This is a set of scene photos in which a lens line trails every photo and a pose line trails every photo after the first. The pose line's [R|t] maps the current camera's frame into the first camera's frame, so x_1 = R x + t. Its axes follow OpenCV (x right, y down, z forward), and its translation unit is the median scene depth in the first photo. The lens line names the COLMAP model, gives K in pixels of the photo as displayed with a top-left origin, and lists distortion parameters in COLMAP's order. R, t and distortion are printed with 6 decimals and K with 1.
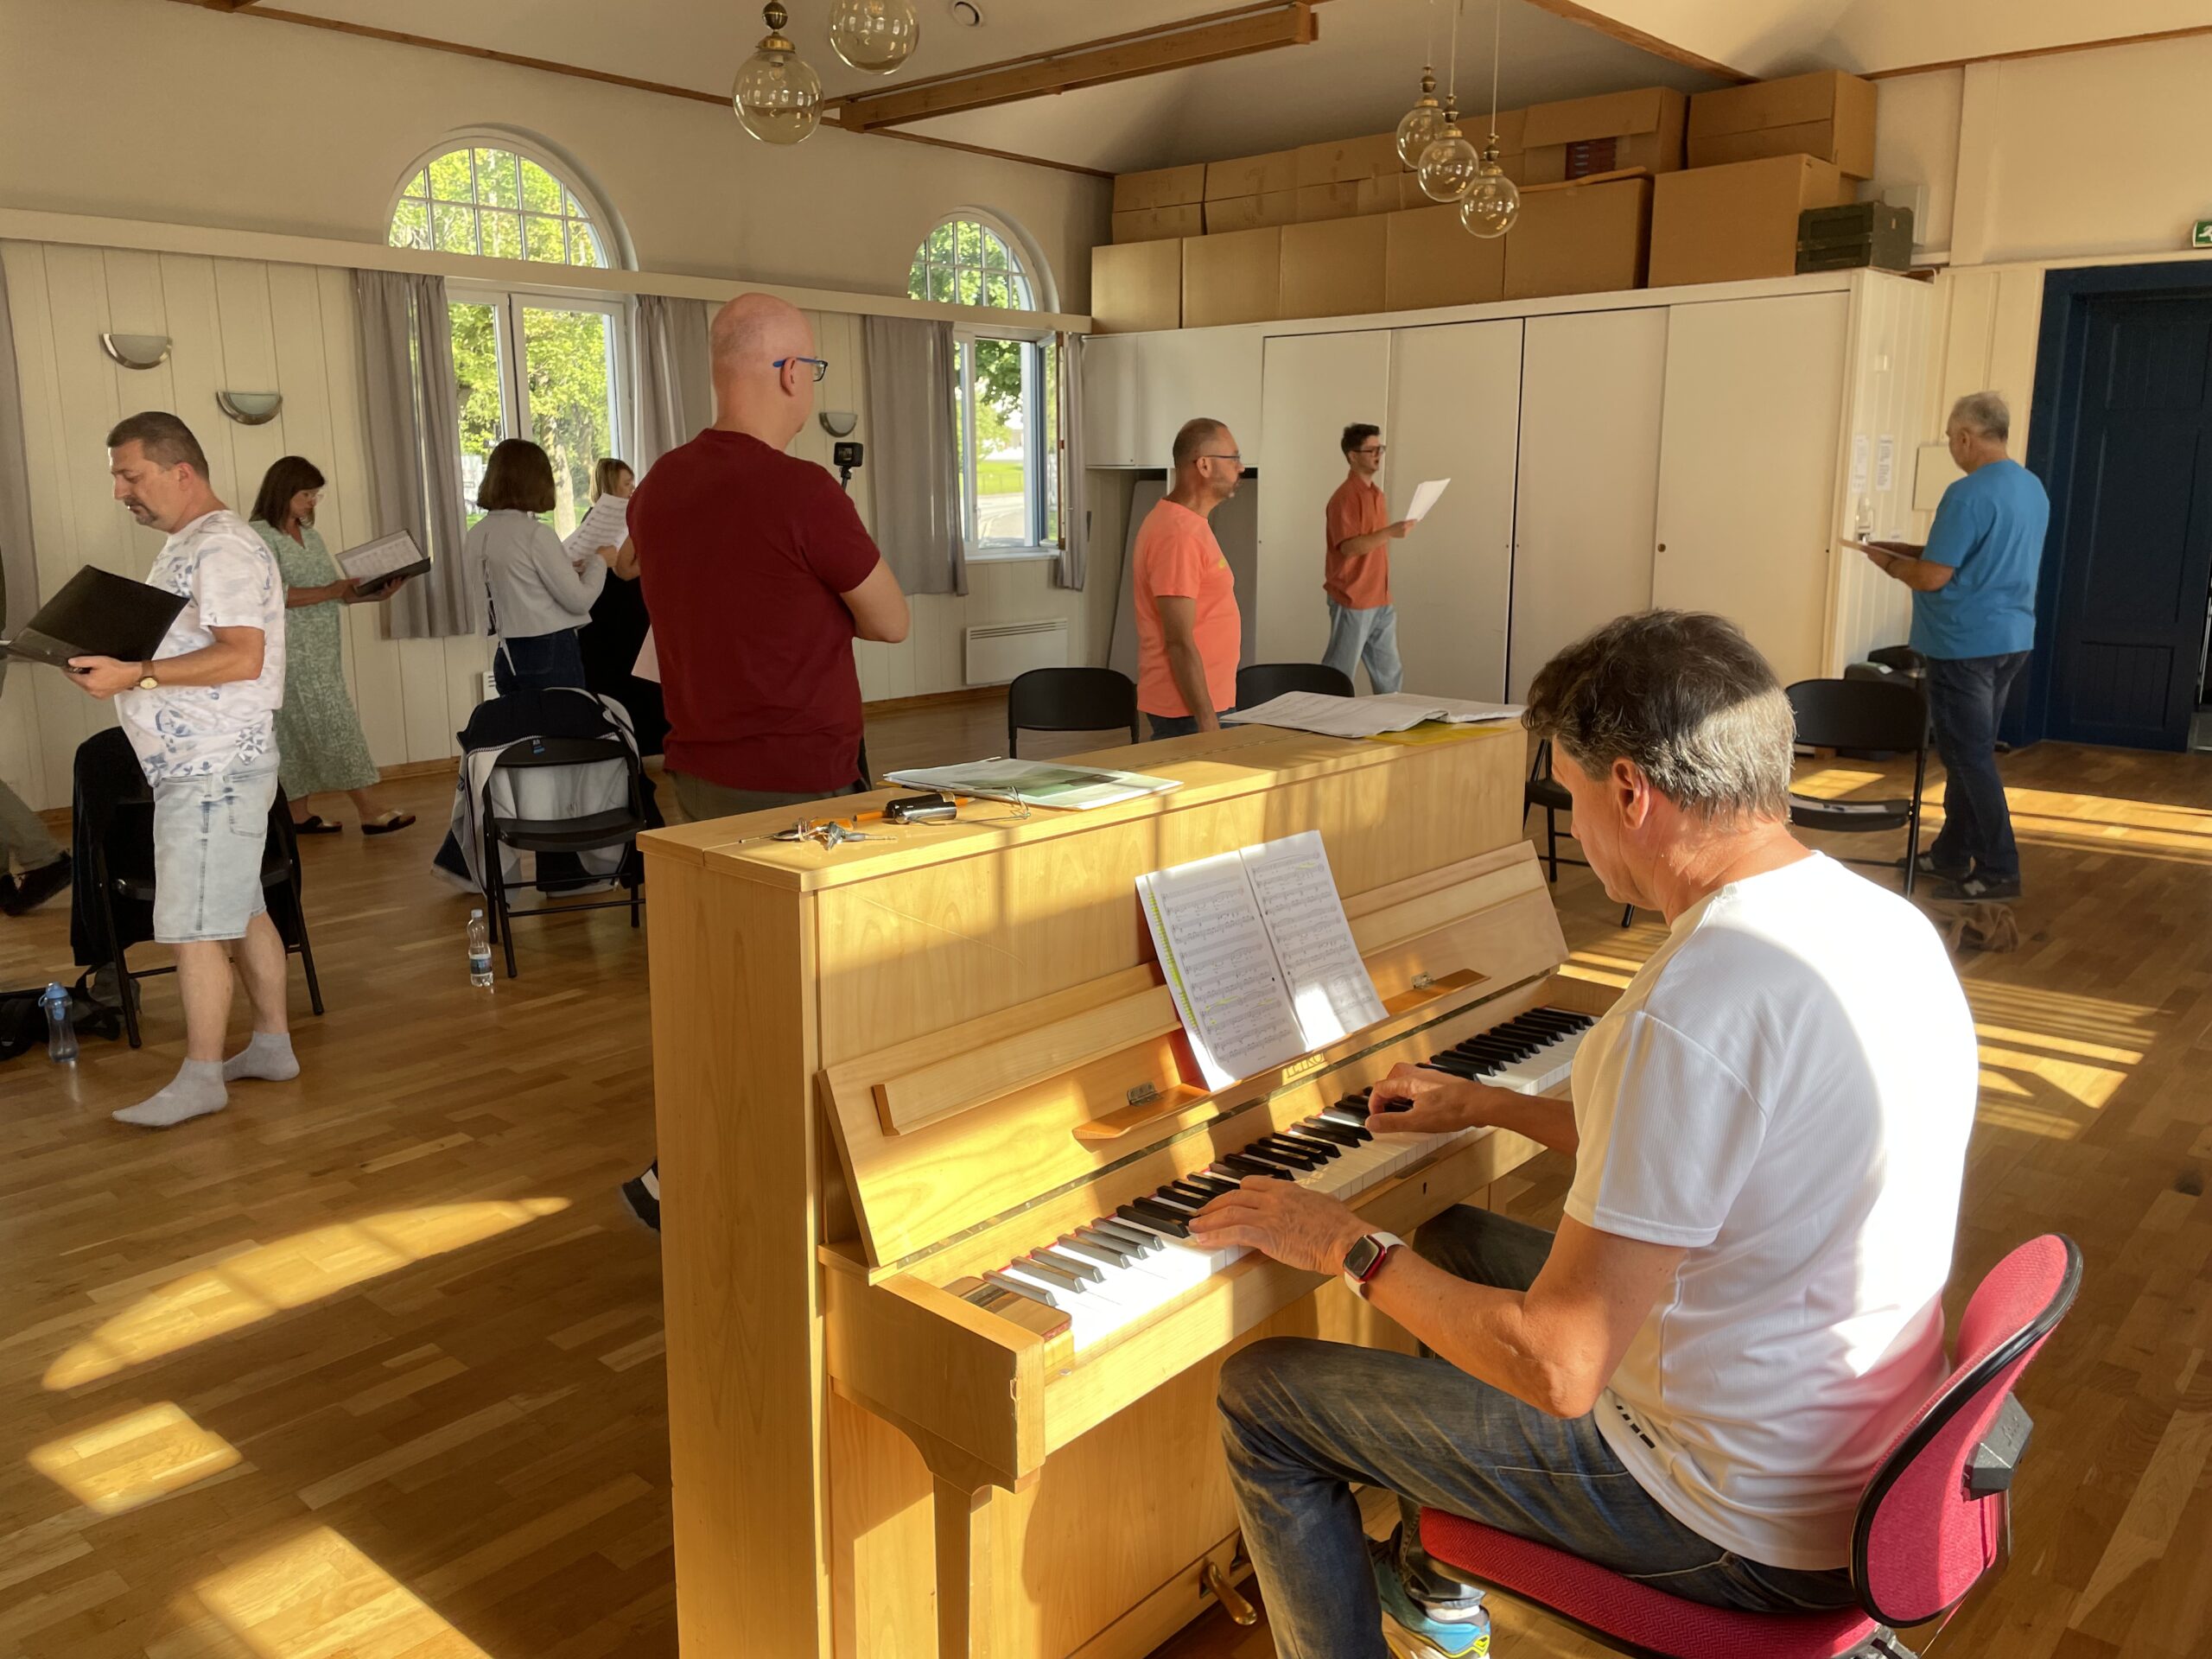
lens RADIAL K [[1736.3, 0, 1106.0], [0, 1736.3, 829.5], [0, 0, 1]] dist [0.043337, -0.001085]
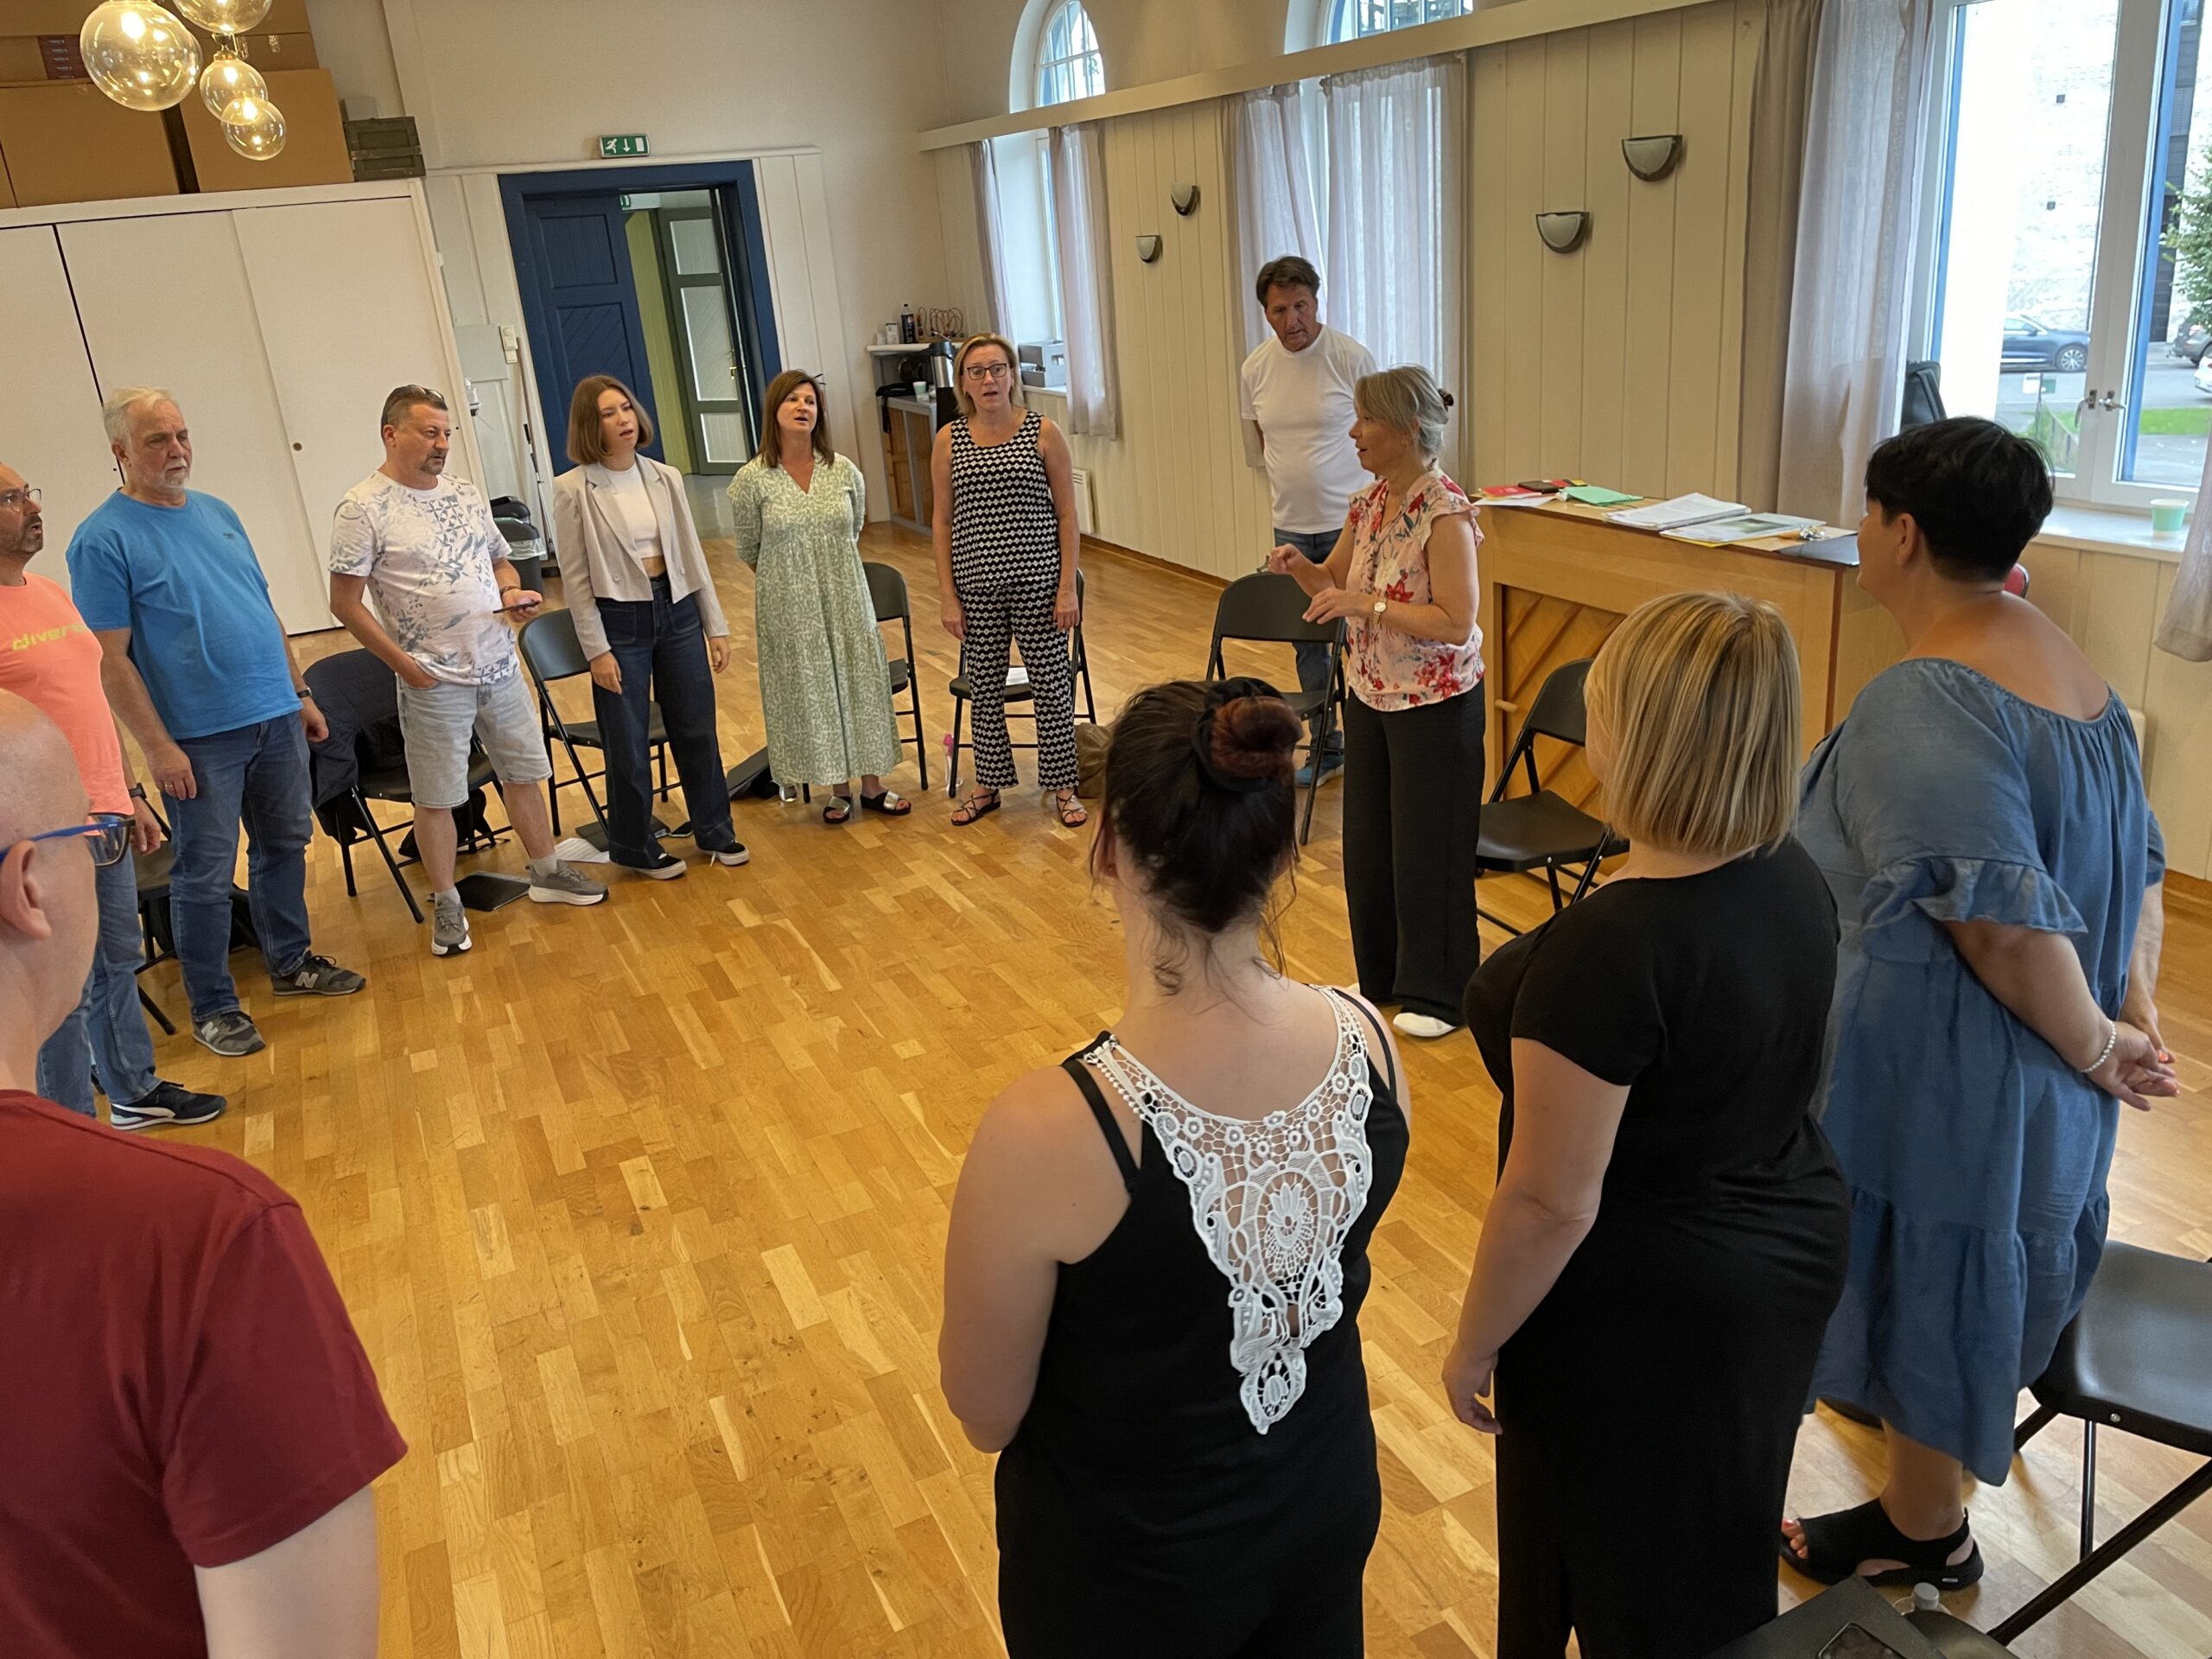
lens RADIAL K [[1736.3, 0, 1106.0], [0, 1736.3, 829.5], [0, 0, 1]] dist [0.043337, -0.001085]
pose [[0.416243, -0.341227, 0.842797, -0.452295], [0.261669, 0.932652, 0.248374, -0.082466], [-0.870788, 0.117150, 0.477498, 0.101086]]
